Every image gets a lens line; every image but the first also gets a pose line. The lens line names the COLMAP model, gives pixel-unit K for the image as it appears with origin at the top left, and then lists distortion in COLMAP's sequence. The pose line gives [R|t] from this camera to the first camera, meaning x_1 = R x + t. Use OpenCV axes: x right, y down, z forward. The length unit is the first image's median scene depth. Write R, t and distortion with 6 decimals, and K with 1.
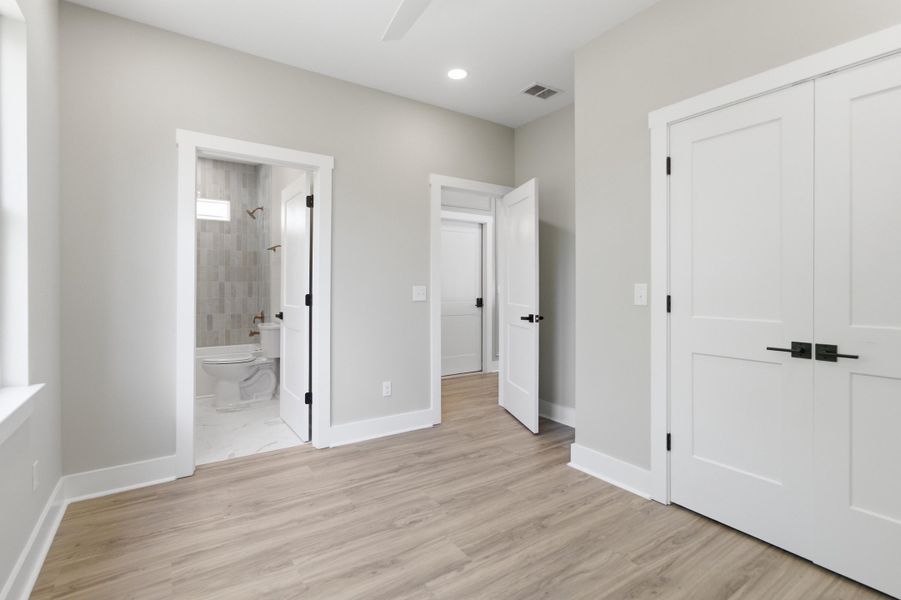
lens RADIAL K [[424.5, 0, 454.5], [0, 424.5, 293.6], [0, 0, 1]] dist [-0.002011, -0.000309]
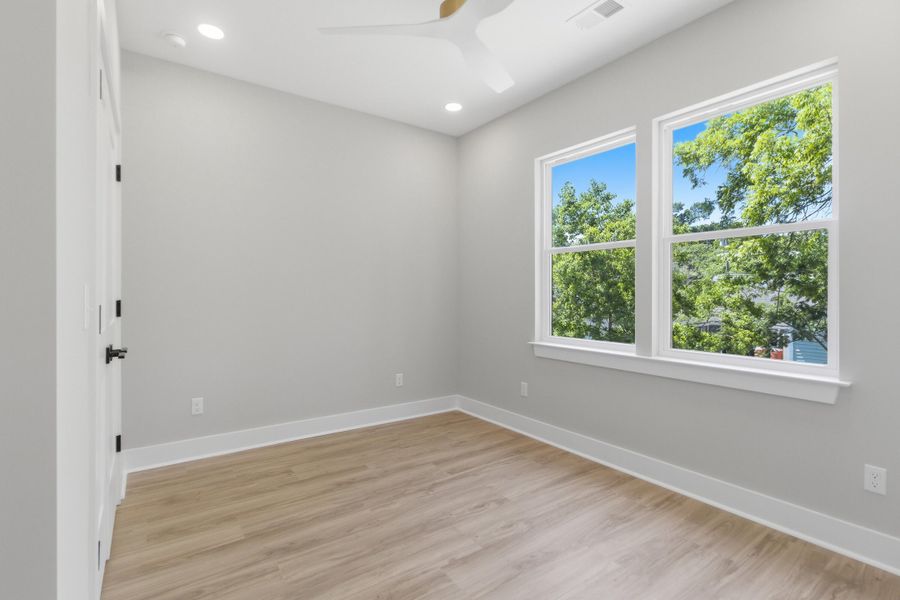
lens RADIAL K [[424.0, 0, 453.9], [0, 424.0, 293.6], [0, 0, 1]] dist [-0.002011, -0.000309]
pose [[-0.999583, -0.002502, -0.028765, 0.041277], [-0.002798, 0.999943, 0.010269, -0.020085], [0.028738, 0.010345, -0.999533, 2.008920]]
